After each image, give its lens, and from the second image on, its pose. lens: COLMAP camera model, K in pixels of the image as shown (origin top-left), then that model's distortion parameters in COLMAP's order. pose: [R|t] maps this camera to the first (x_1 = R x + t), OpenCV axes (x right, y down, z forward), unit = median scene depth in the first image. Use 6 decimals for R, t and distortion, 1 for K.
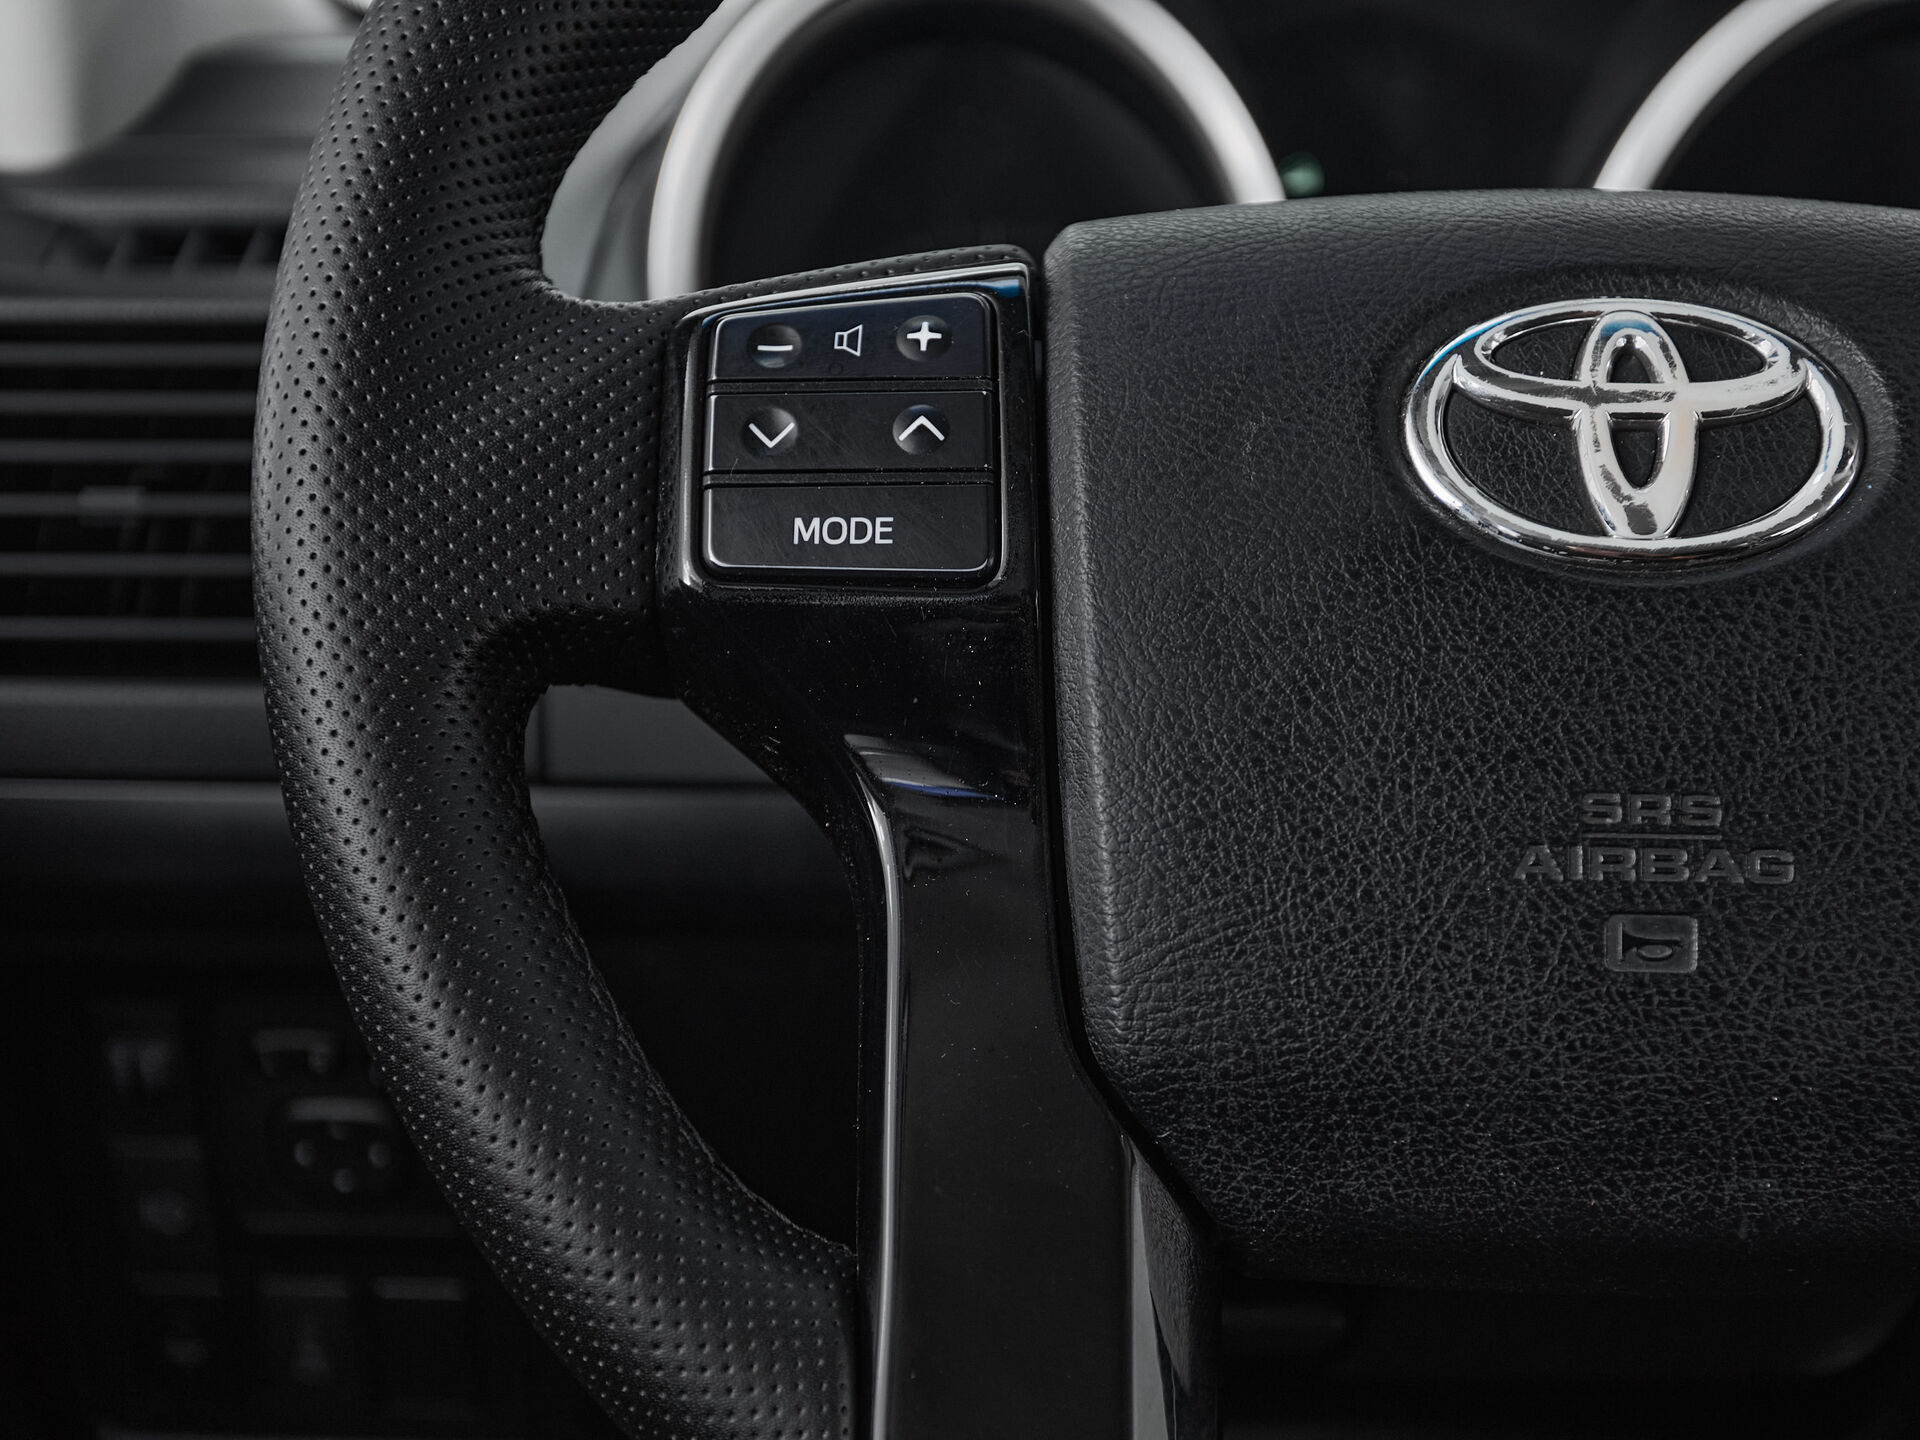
lens RADIAL K [[3009.1, 0, 969.8], [0, 3009.1, 847.1], [0, 0, 1]] dist [0.000587, 0.000000]
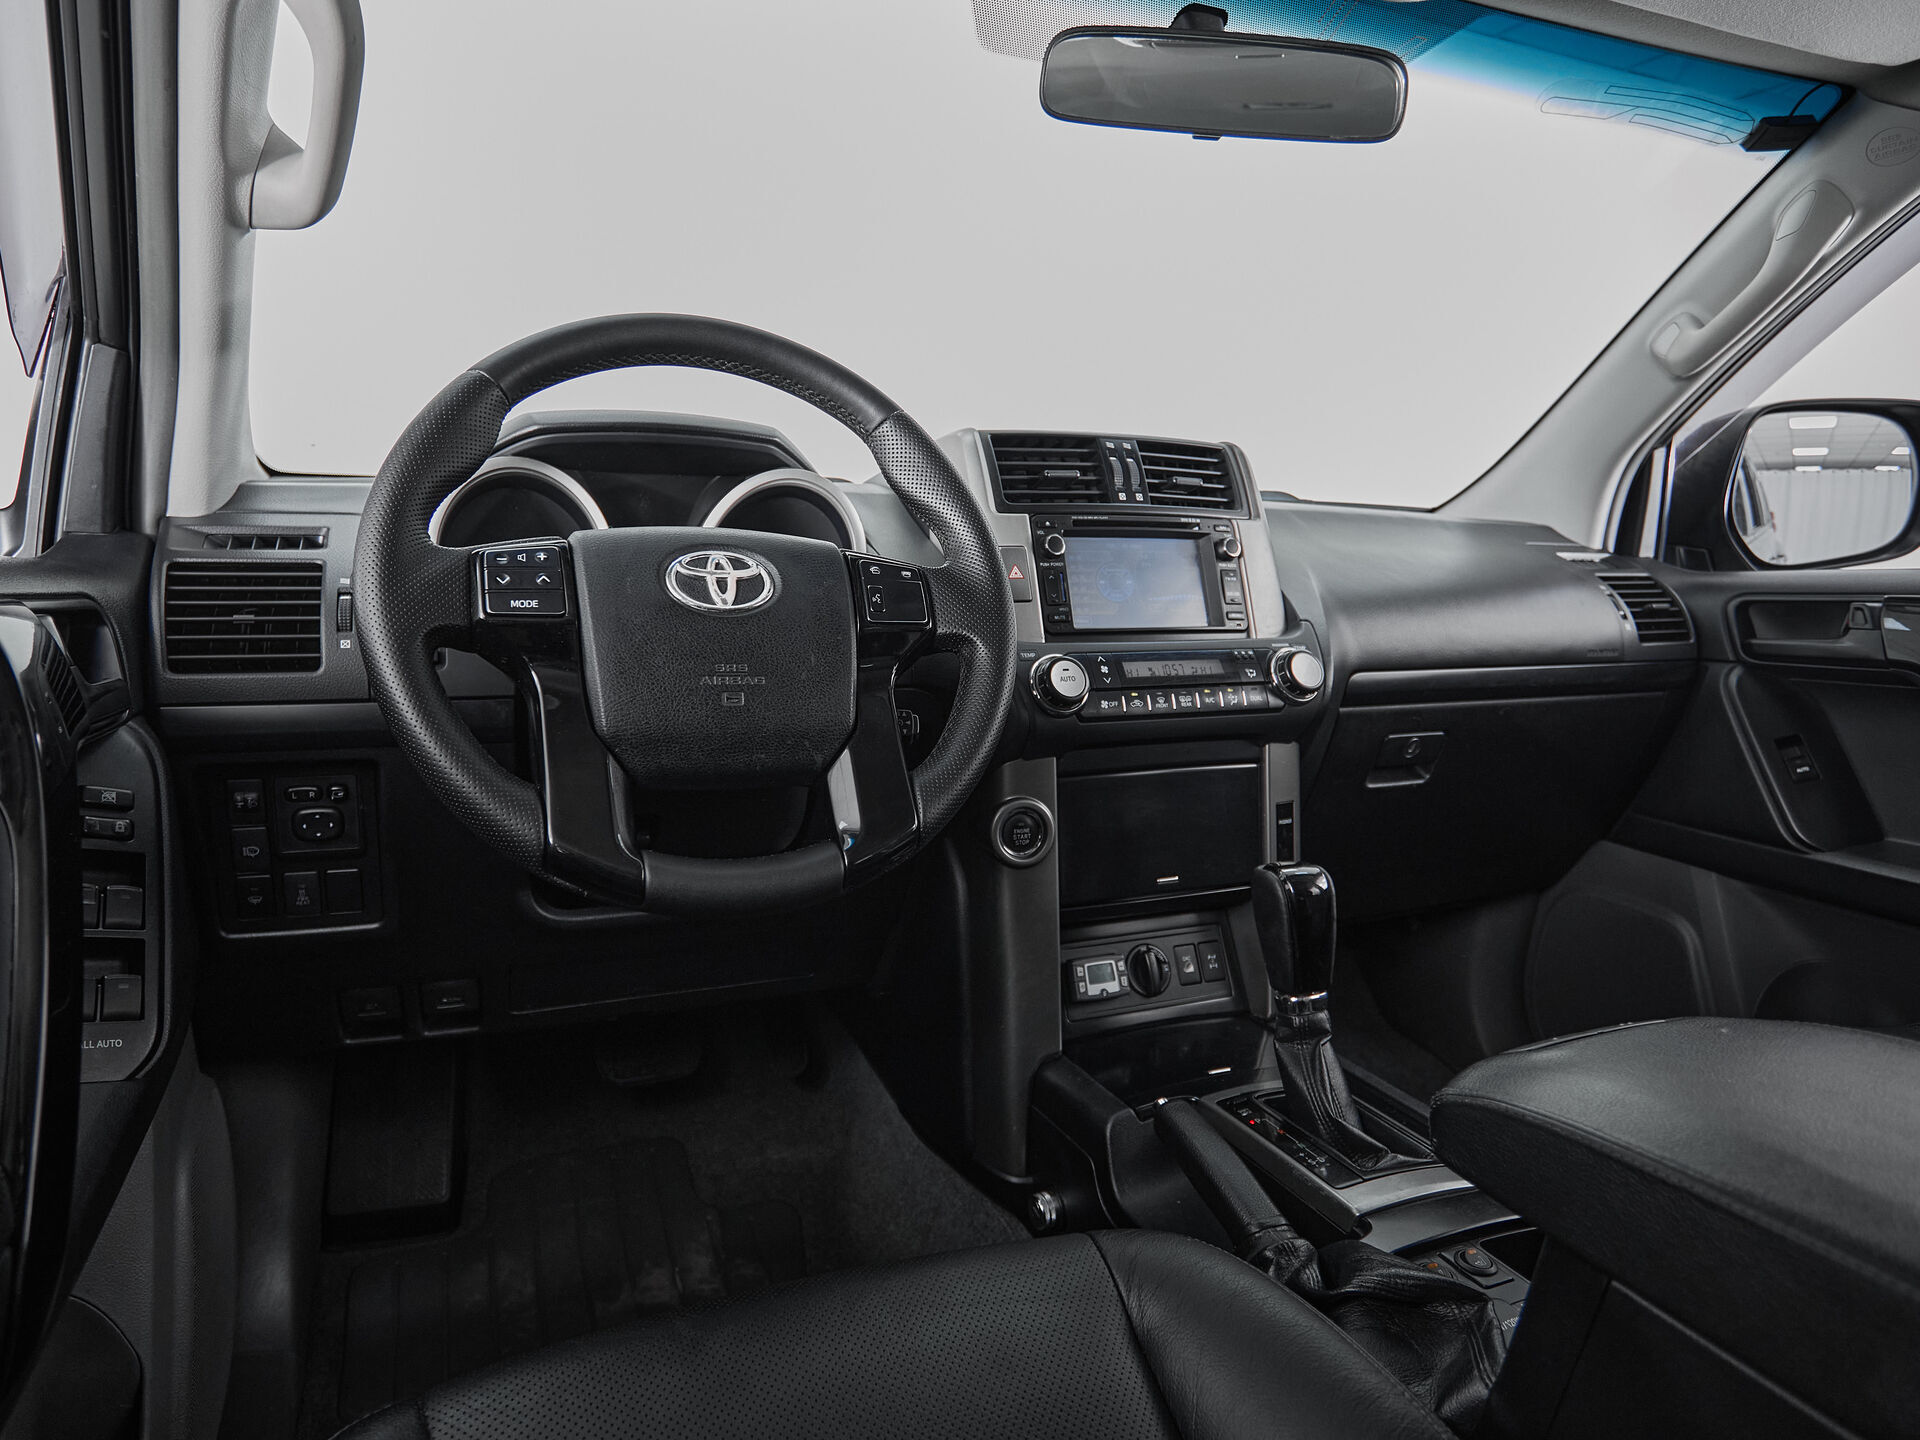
lens RADIAL K [[1155.8, 0, 912.4], [0, 1155.8, 695.0], [0, 0, 1]] dist [0.011266, -0.003611]
pose [[0.915331, -0.027620, 0.401755, -0.187608], [0.070632, 0.993191, -0.092641, 0.187115], [-0.396460, 0.113174, 0.911049, -0.558586]]
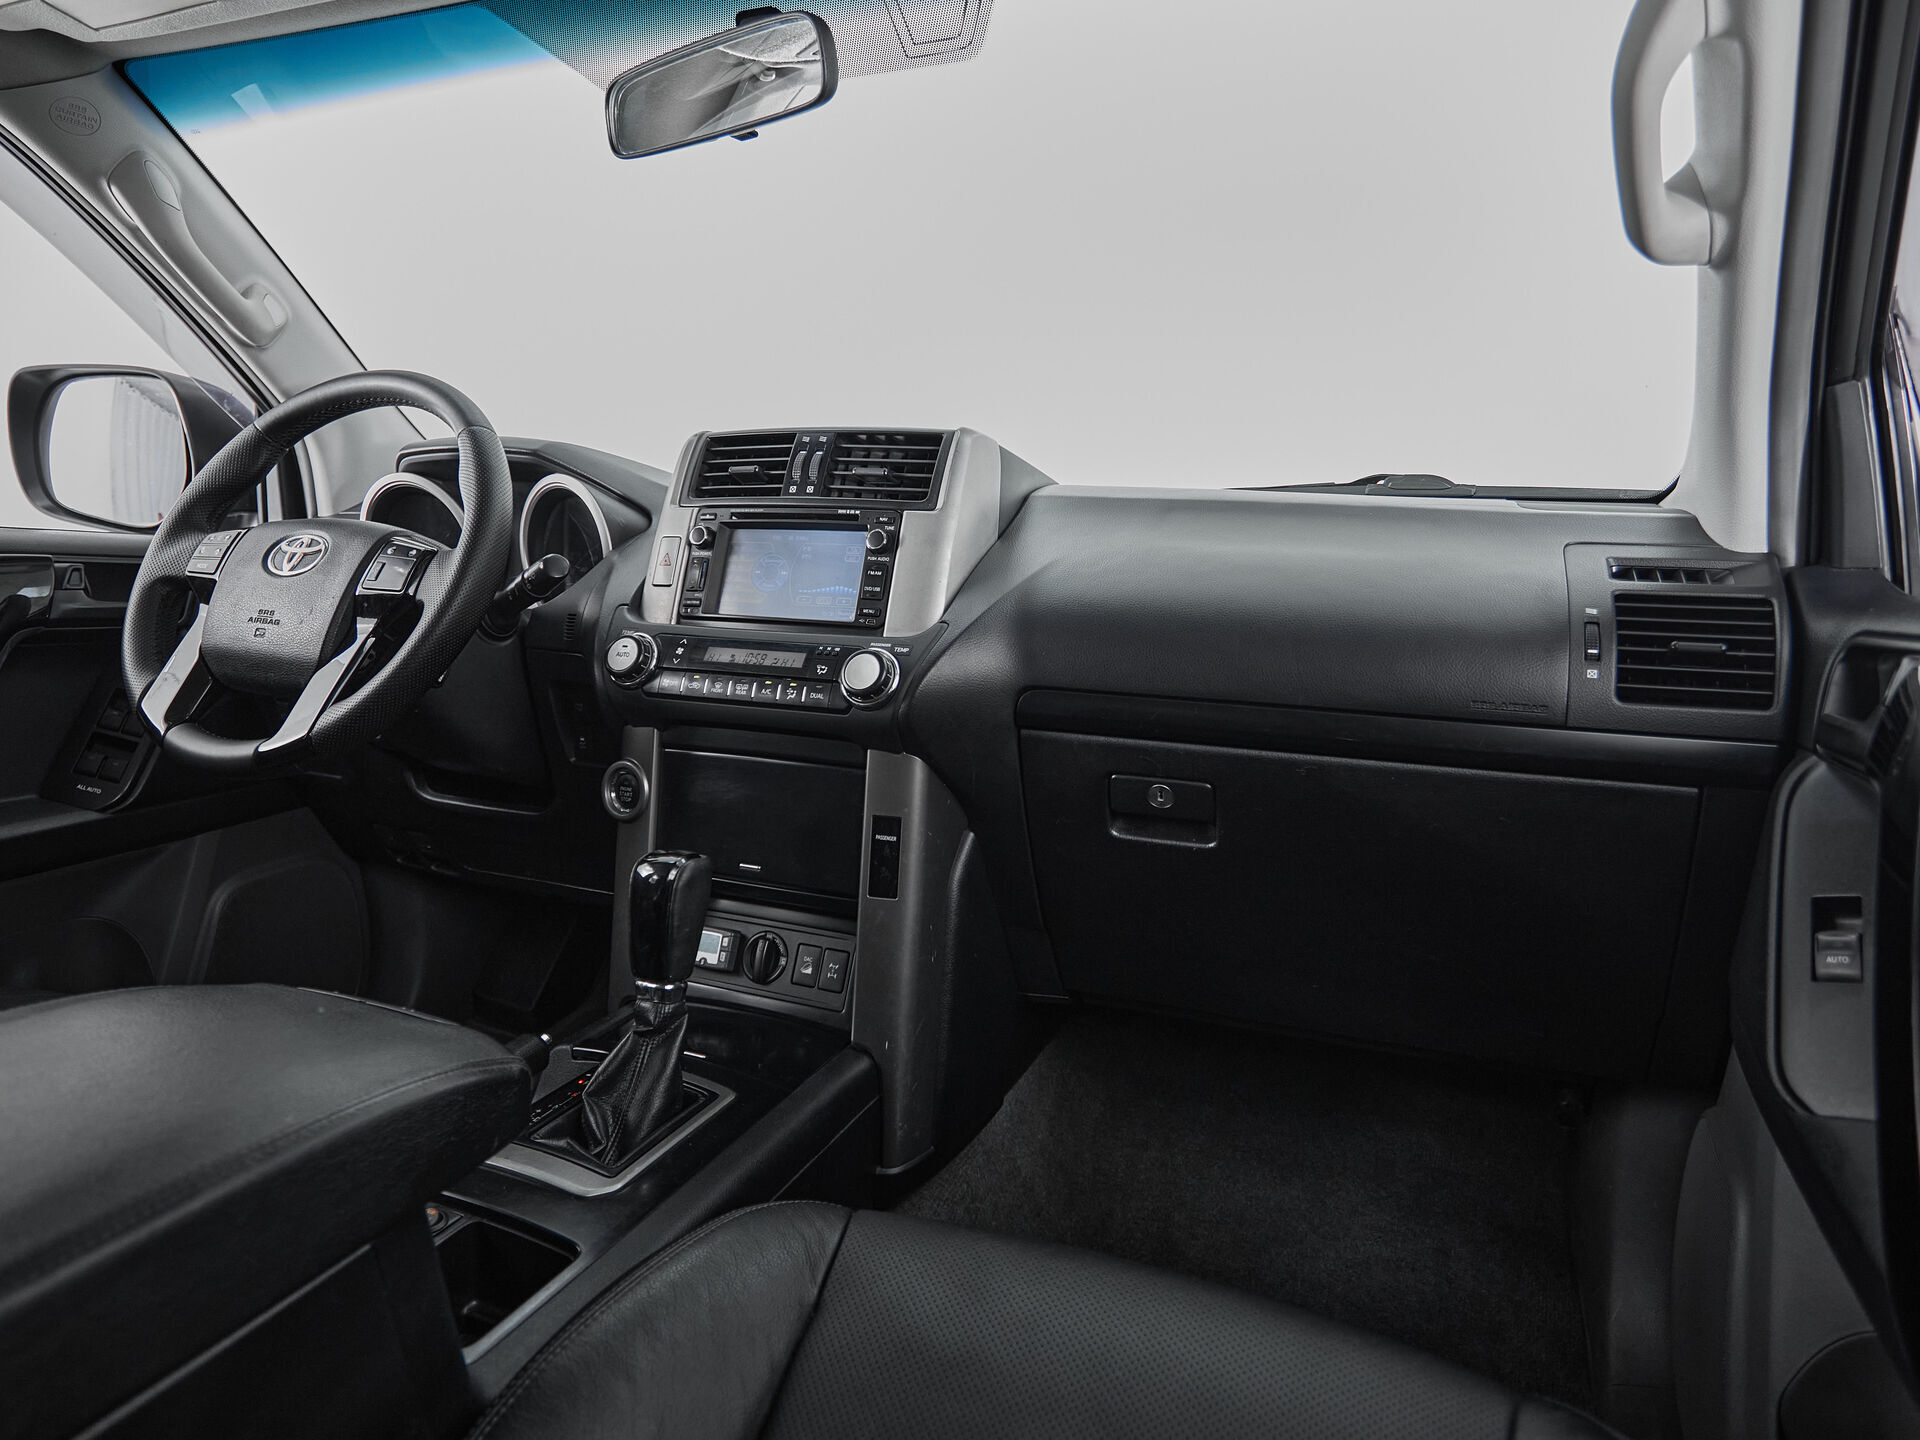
lens RADIAL K [[1155.8, 0, 941.6], [0, 1155.8, 683.1], [0, 0, 1]] dist [0.011266, -0.003611]
pose [[0.928925, 0.078843, -0.361775, 2.309504], [-0.120655, 0.988192, -0.094444, 0.183739], [0.350057, 0.131381, 0.927469, -0.687136]]
